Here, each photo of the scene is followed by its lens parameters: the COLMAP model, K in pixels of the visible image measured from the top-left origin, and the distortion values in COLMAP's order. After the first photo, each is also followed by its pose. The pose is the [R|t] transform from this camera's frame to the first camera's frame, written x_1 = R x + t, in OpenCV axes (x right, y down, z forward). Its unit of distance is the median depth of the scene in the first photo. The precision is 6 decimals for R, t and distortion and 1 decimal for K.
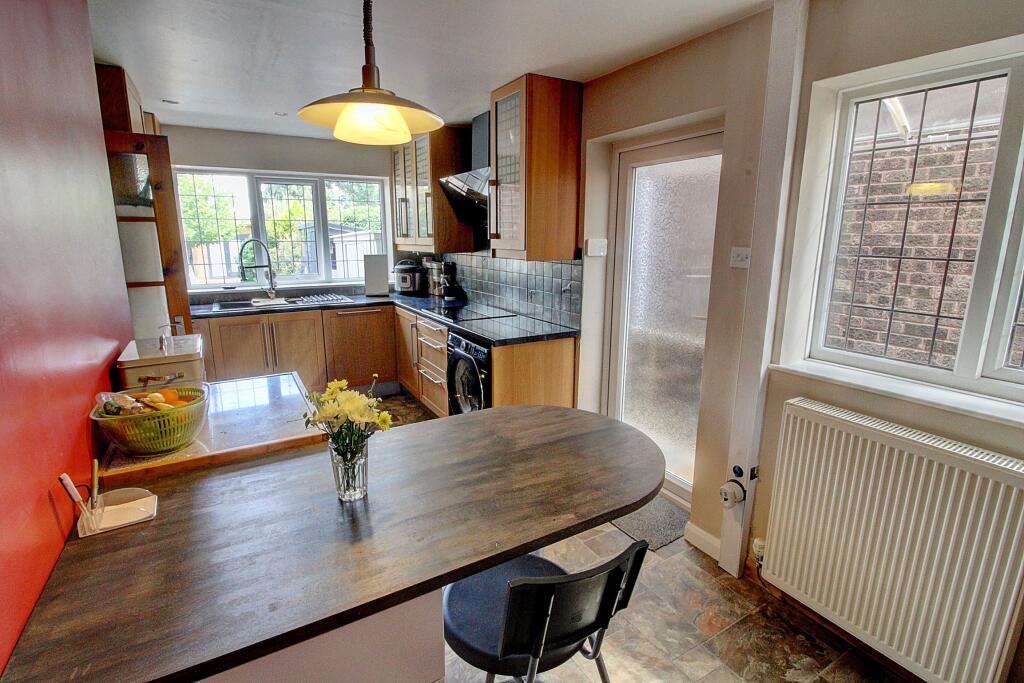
lens RADIAL K [[473.5, 0, 509.4], [0, 473.5, 336.4], [0, 0, 1]] dist [-0.001517, -0.011644]
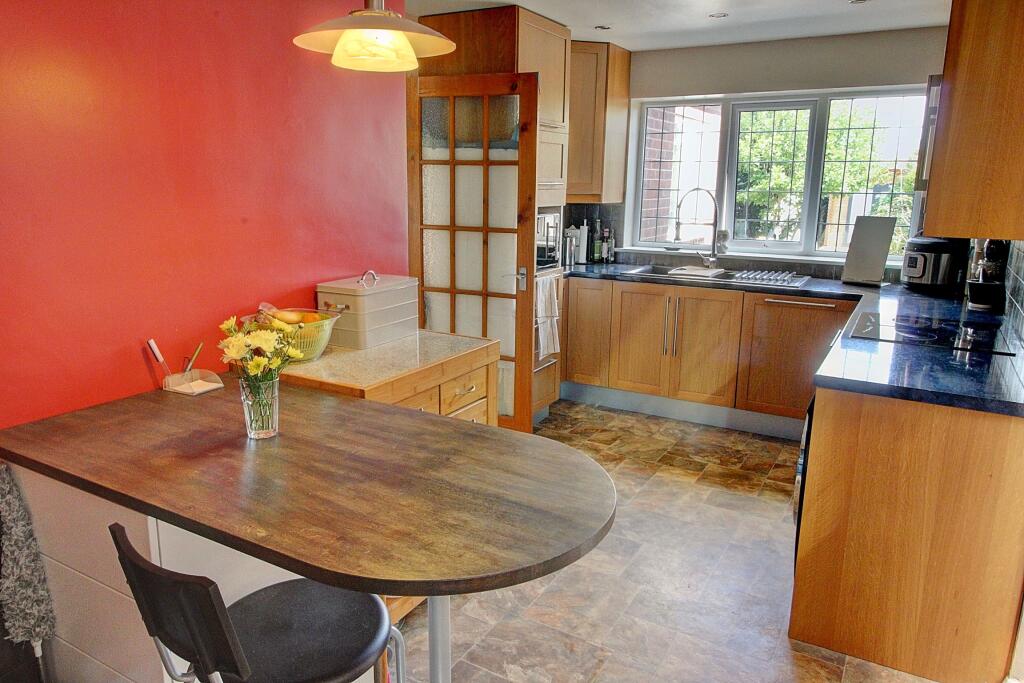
lens RADIAL K [[707.8, 0, 507.9], [0, 707.8, 334.2], [0, 0, 1]] dist [0.003059, 0.000197]
pose [[0.492657, 0.189138, -0.849421, 0.497199], [-0.193211, 0.975506, 0.105152, -0.056553], [0.848504, 0.112313, 0.517134, 0.276956]]
